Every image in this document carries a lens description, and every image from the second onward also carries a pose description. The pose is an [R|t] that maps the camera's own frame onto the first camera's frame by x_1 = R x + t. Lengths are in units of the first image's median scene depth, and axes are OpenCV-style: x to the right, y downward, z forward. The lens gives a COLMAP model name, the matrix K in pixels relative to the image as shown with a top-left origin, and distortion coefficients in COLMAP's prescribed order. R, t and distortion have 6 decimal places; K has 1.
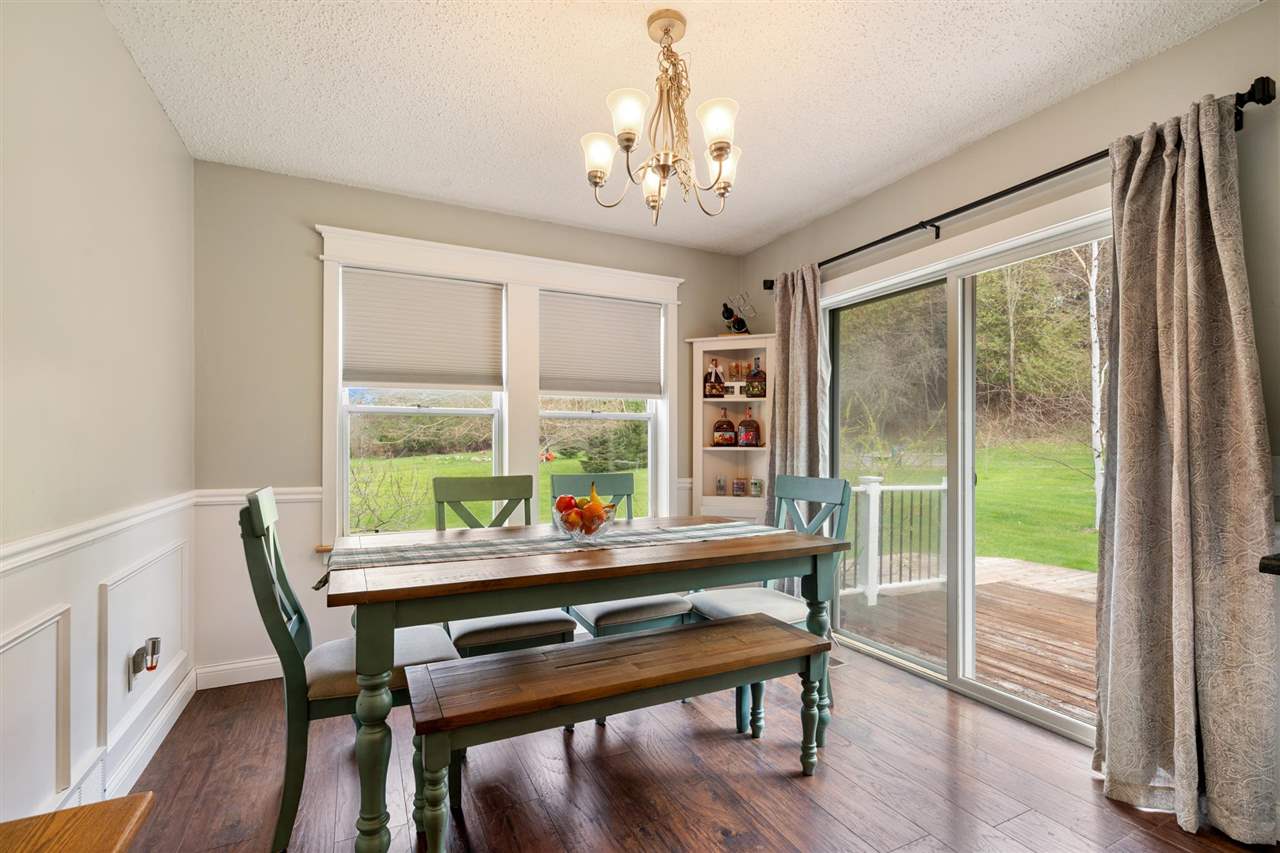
lens RADIAL K [[580.0, 0, 638.0], [0, 580.0, 446.1], [0, 0, 1]] dist [-0.010201, 0.002095]
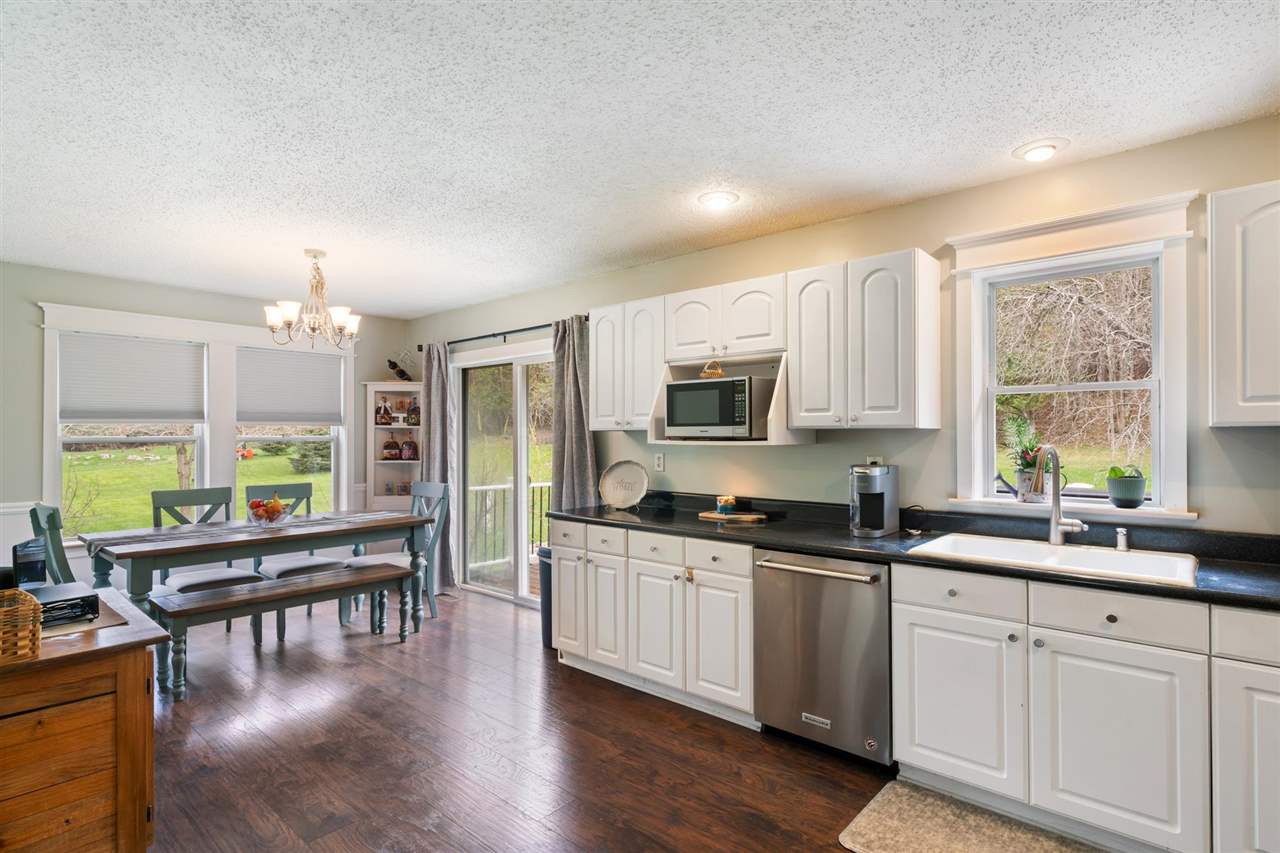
lens RADIAL K [[651.6, 0, 645.8], [0, 651.6, 431.5], [0, 0, 1]] dist [0.001378, 0.000817]
pose [[0.922357, -0.001102, 0.386337, 0.121791], [0.004032, 0.999969, -0.006773, -0.061742], [-0.386317, 0.007805, 0.922333, -0.765725]]
